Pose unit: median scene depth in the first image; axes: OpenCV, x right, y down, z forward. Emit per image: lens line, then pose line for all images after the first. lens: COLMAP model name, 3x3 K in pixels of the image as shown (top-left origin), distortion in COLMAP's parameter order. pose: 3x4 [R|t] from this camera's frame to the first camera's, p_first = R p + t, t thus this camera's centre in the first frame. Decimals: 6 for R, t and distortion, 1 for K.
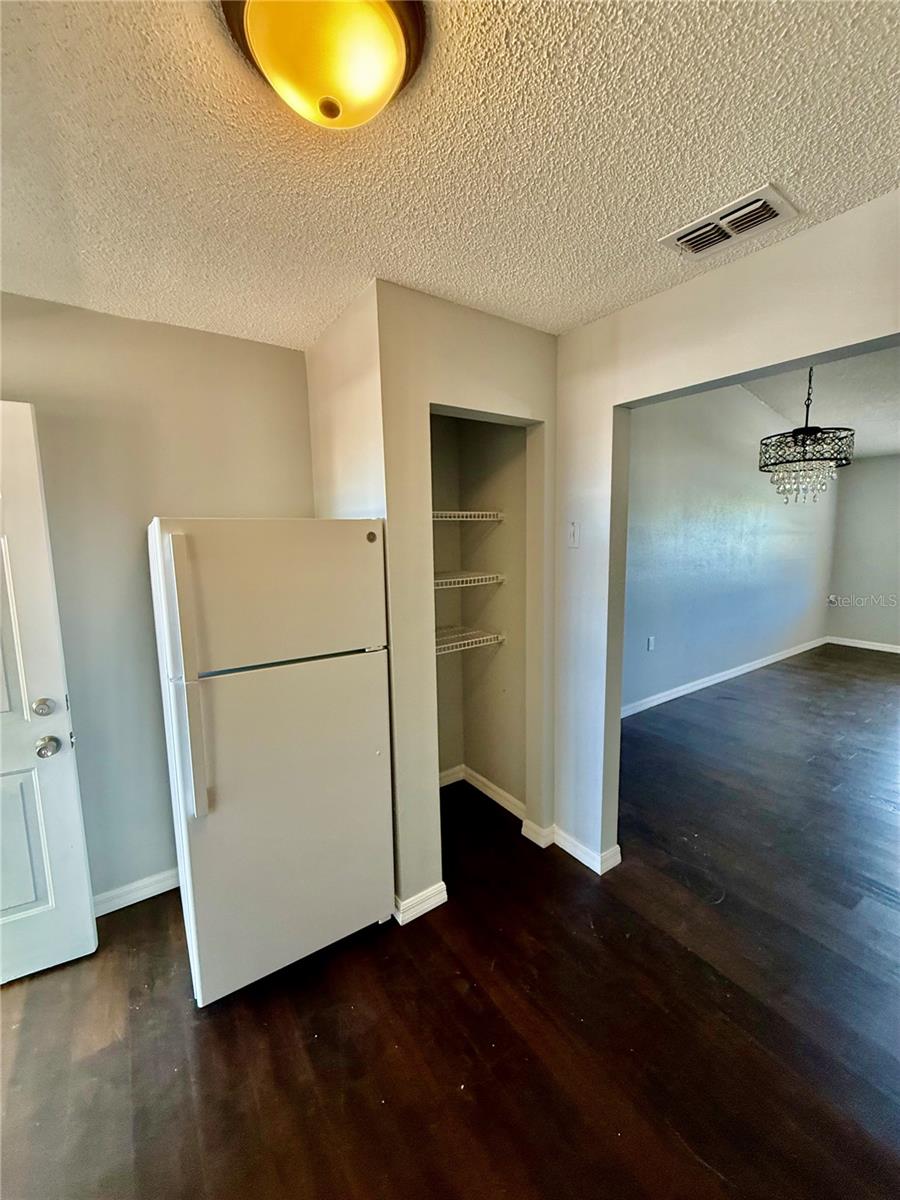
lens RADIAL K [[478.5, 0, 449.0], [0, 478.5, 594.5], [0, 0, 1]] dist [0.000143, 0.000340]
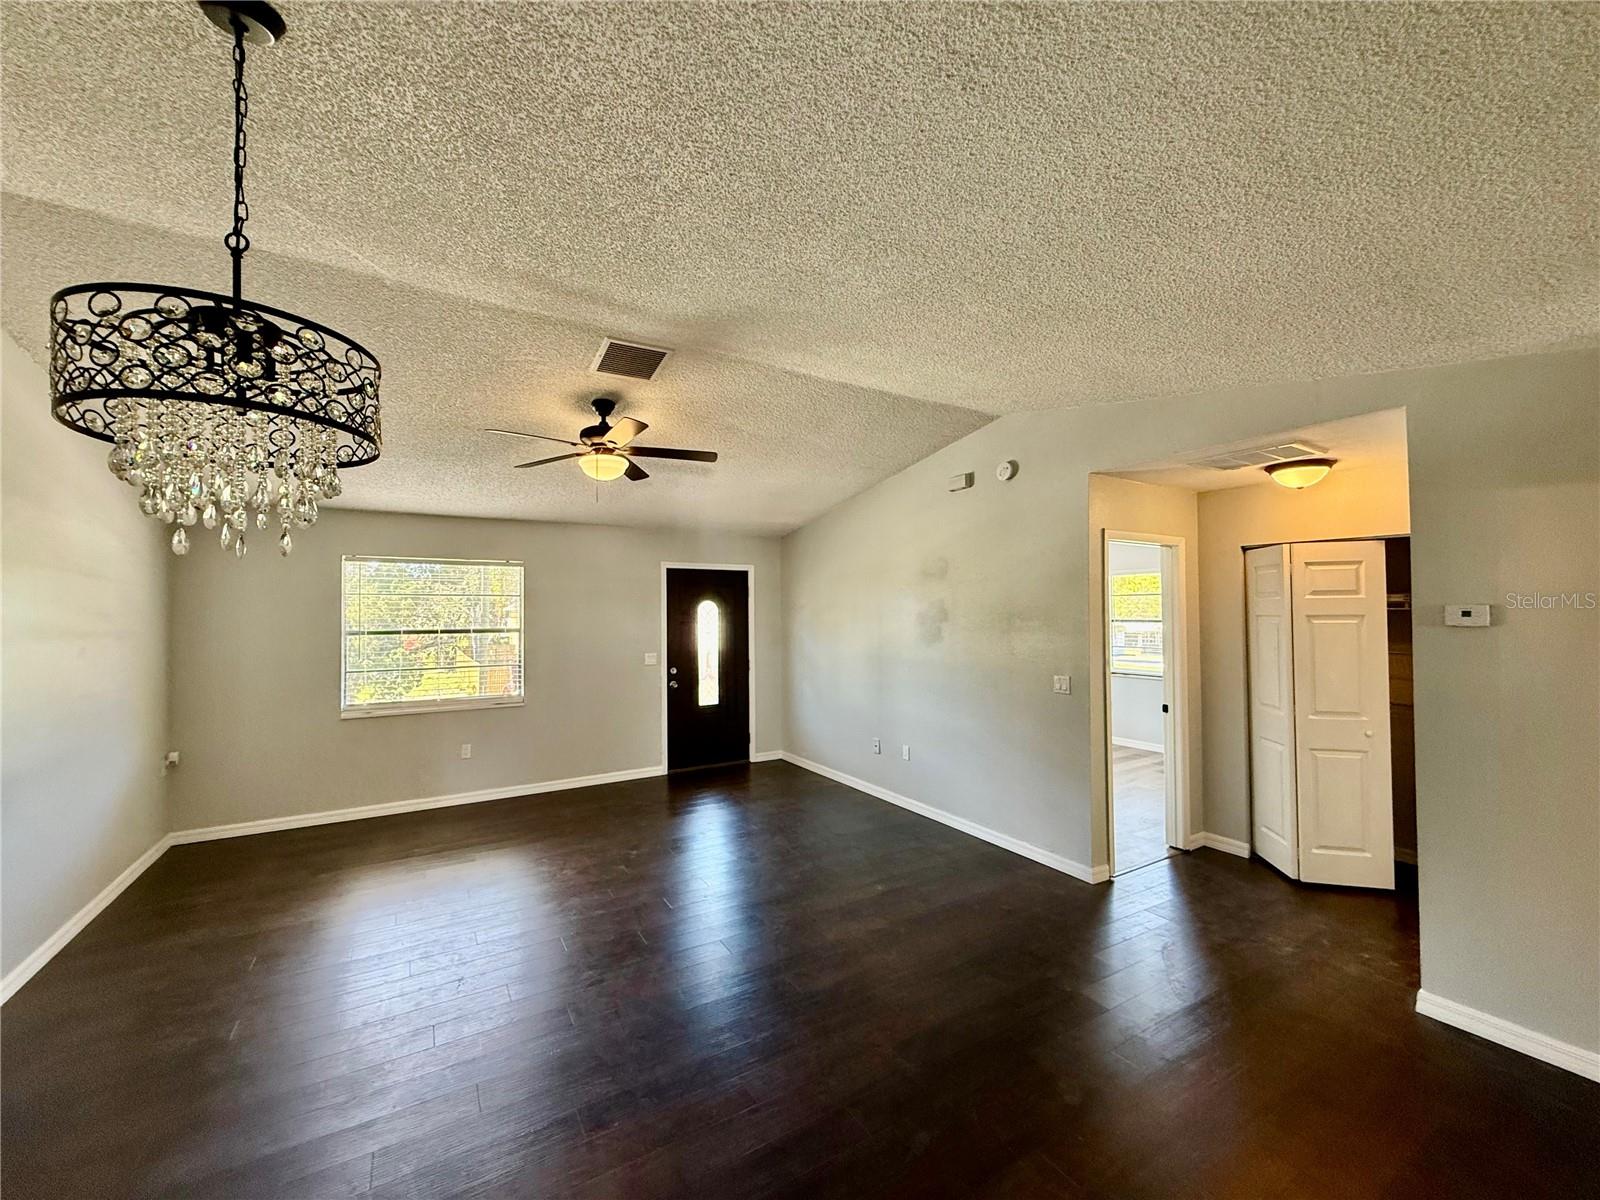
lens RADIAL K [[637.9, 0, 800.0], [0, 637.9, 600.0], [0, 0, 1]] dist [0.000143, 0.000340]
pose [[0.061761, 0.029346, 0.997659, 0.355072], [0.133150, 0.990391, -0.037375, -0.102631], [-0.989170, 0.135146, 0.057260, 0.630550]]
